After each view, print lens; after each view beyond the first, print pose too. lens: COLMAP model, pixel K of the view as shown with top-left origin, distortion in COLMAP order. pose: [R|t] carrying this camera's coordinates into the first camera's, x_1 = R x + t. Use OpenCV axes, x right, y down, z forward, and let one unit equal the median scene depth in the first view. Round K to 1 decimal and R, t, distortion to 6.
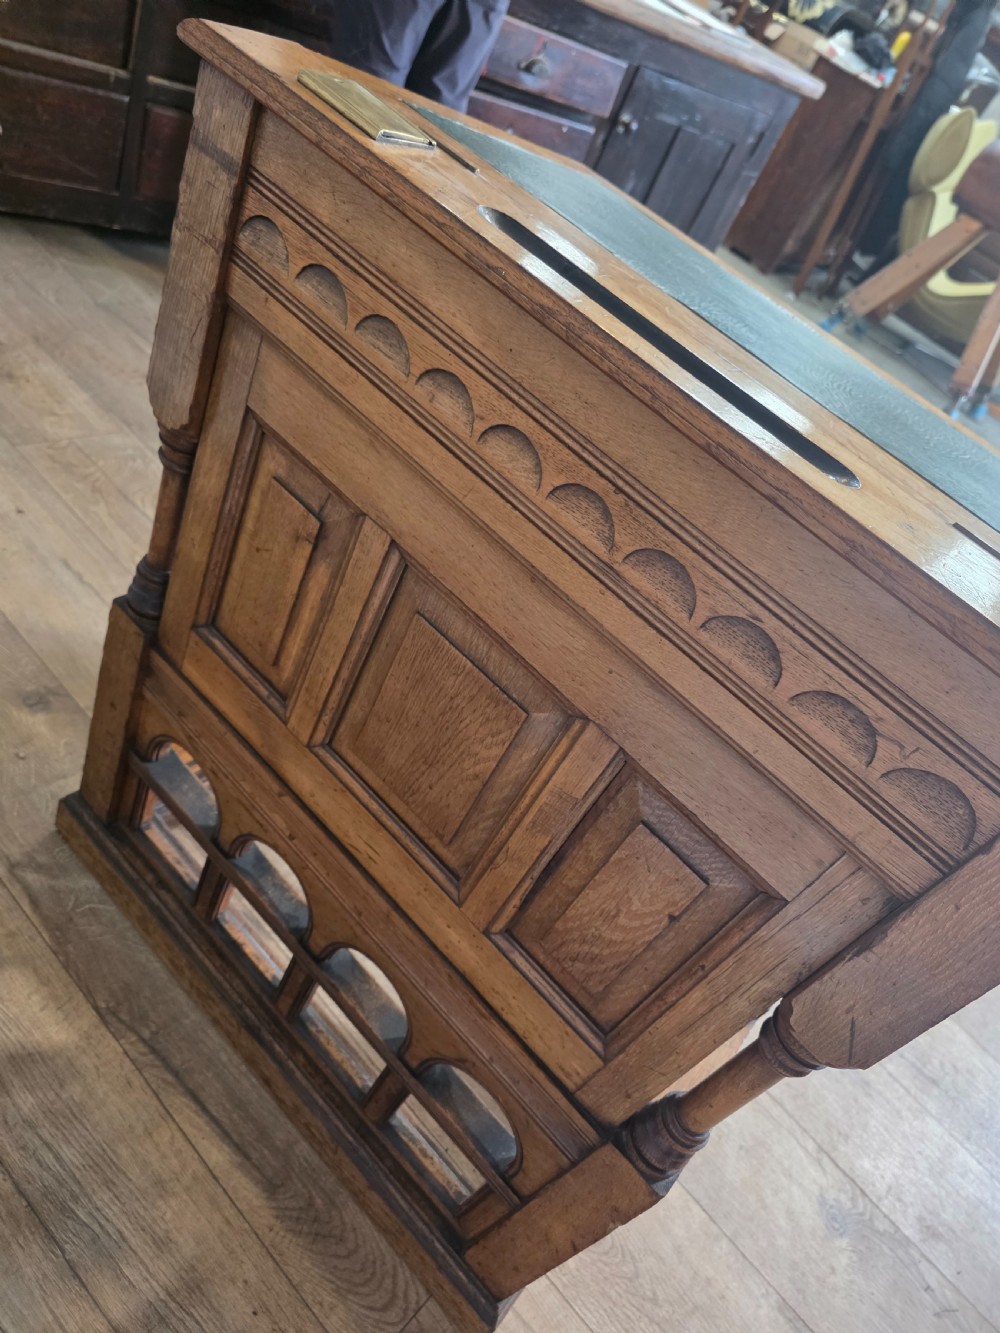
lens RADIAL K [[888.7, 0, 501.7], [0, 888.7, 671.0], [0, 0, 1]] dist [0.042753, -0.049260]
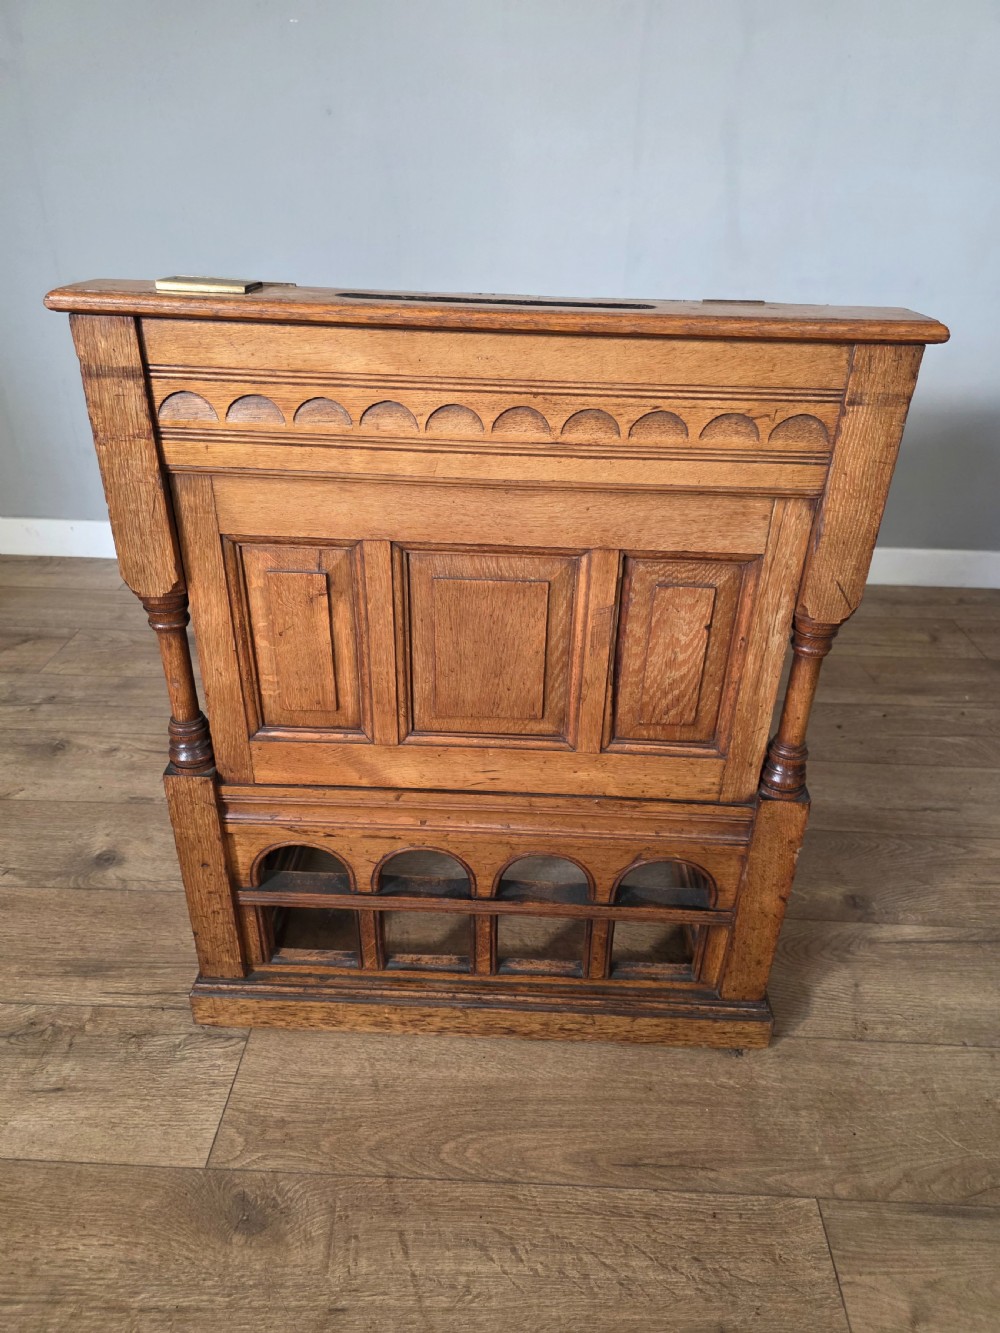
lens RADIAL K [[871.3, 0, 505.5], [0, 871.3, 660.6], [0, 0, 1]] dist [0.048754, -0.045422]
pose [[0.733379, -0.605926, 0.308236, -0.535948], [0.626708, 0.778286, 0.038830, 0.051696], [-0.263424, 0.164697, 0.950517, -0.283849]]
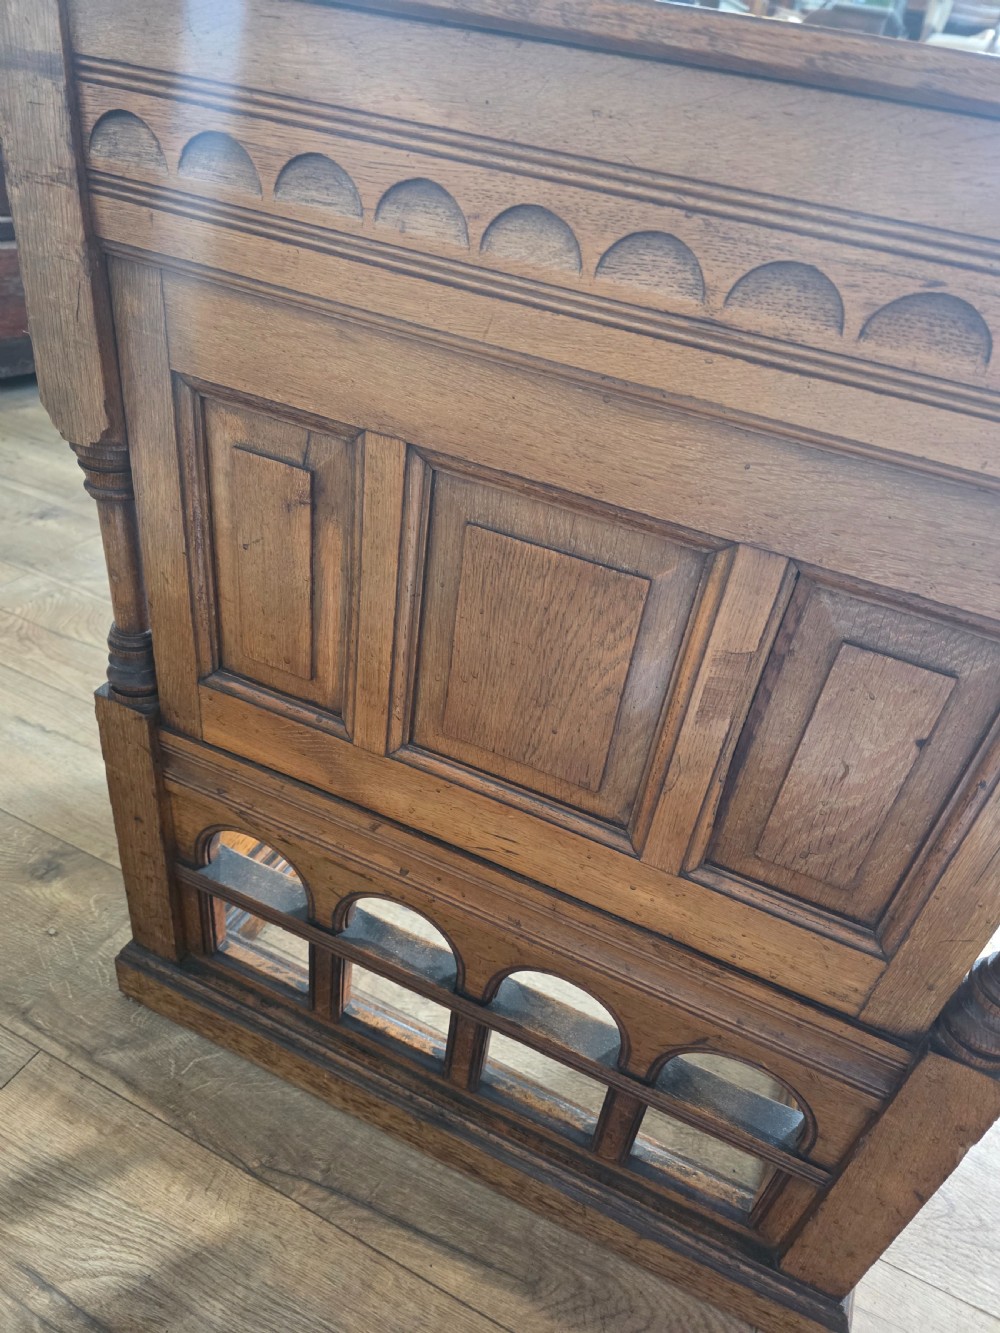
lens RADIAL K [[891.2, 0, 513.8], [0, 891.2, 663.5], [0, 0, 1]] dist [0.037928, -0.041642]
pose [[0.925496, -0.373849, 0.060780, -0.164652], [0.376298, 0.925828, -0.035240, 0.102845], [-0.043098, 0.055486, 0.997529, 0.217061]]
